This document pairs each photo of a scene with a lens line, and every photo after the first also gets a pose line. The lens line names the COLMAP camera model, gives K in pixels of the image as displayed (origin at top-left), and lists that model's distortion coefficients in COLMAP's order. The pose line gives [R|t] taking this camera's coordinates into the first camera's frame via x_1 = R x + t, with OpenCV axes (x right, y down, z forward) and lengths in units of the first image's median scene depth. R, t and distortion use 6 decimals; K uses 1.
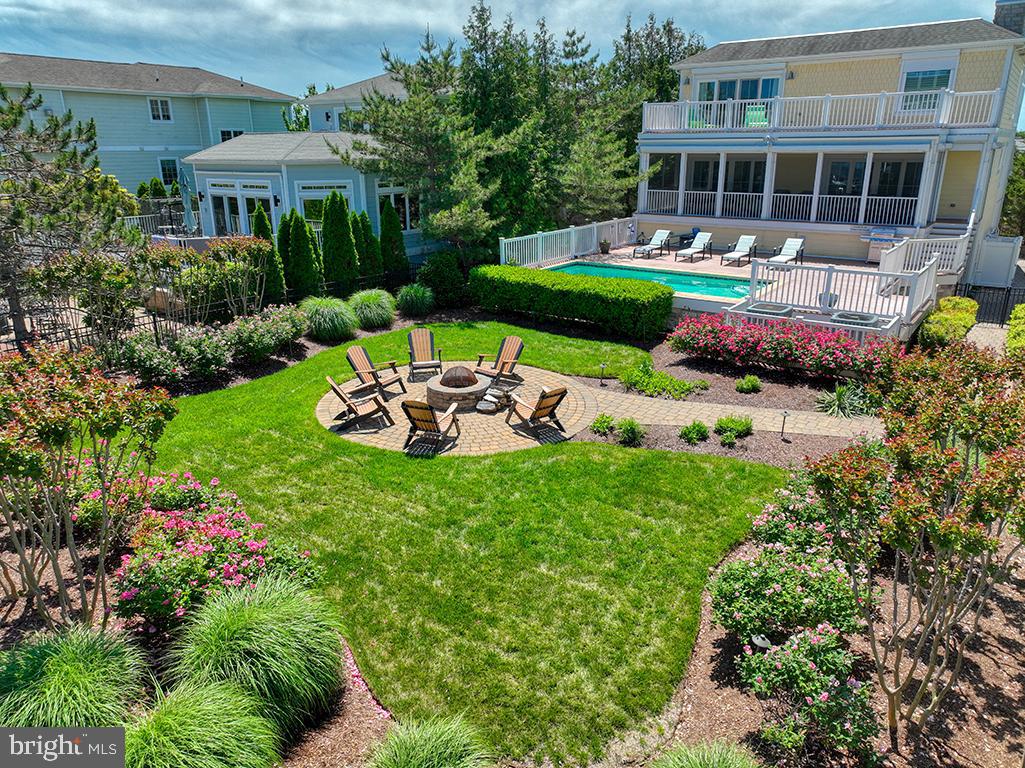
lens RADIAL K [[718.4, 0, 513.9], [0, 718.4, 386.3], [0, 0, 1]] dist [-0.009940, 0.027357]
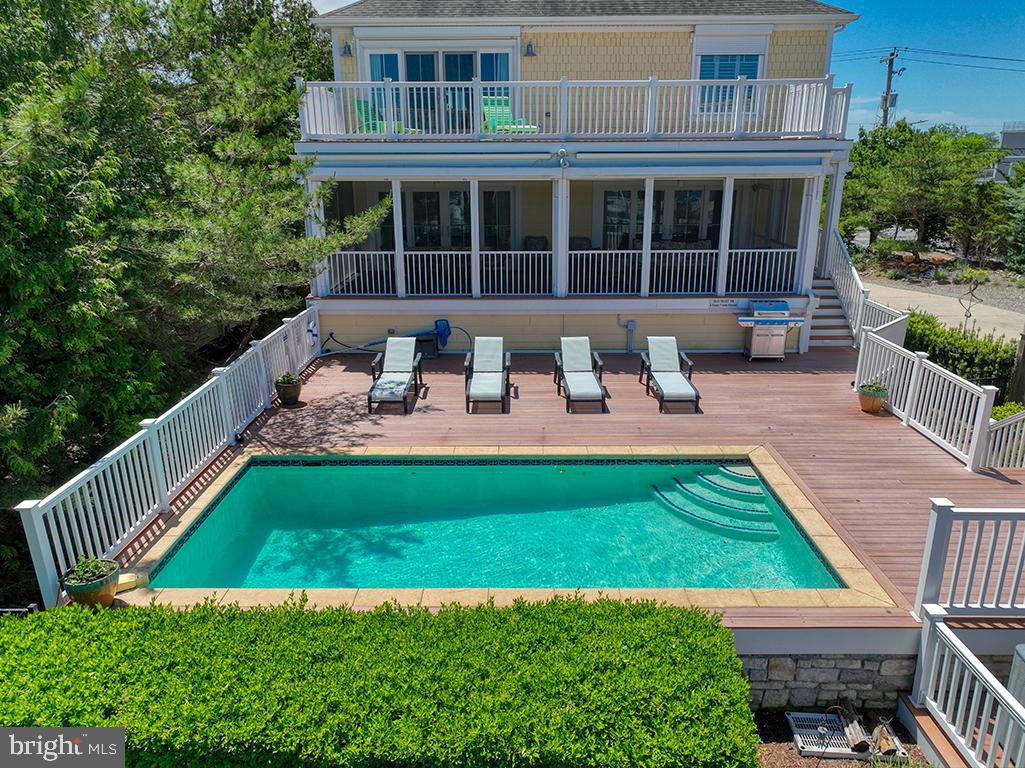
lens RADIAL K [[718.4, 0, 513.9], [0, 718.4, 386.3], [0, 0, 1]] dist [-0.009940, 0.027357]
pose [[0.812558, -0.176074, 0.555650, -0.008904], [0.185094, 0.981887, 0.040468, -0.196462], [-0.552711, 0.069965, 0.830431, 0.567228]]
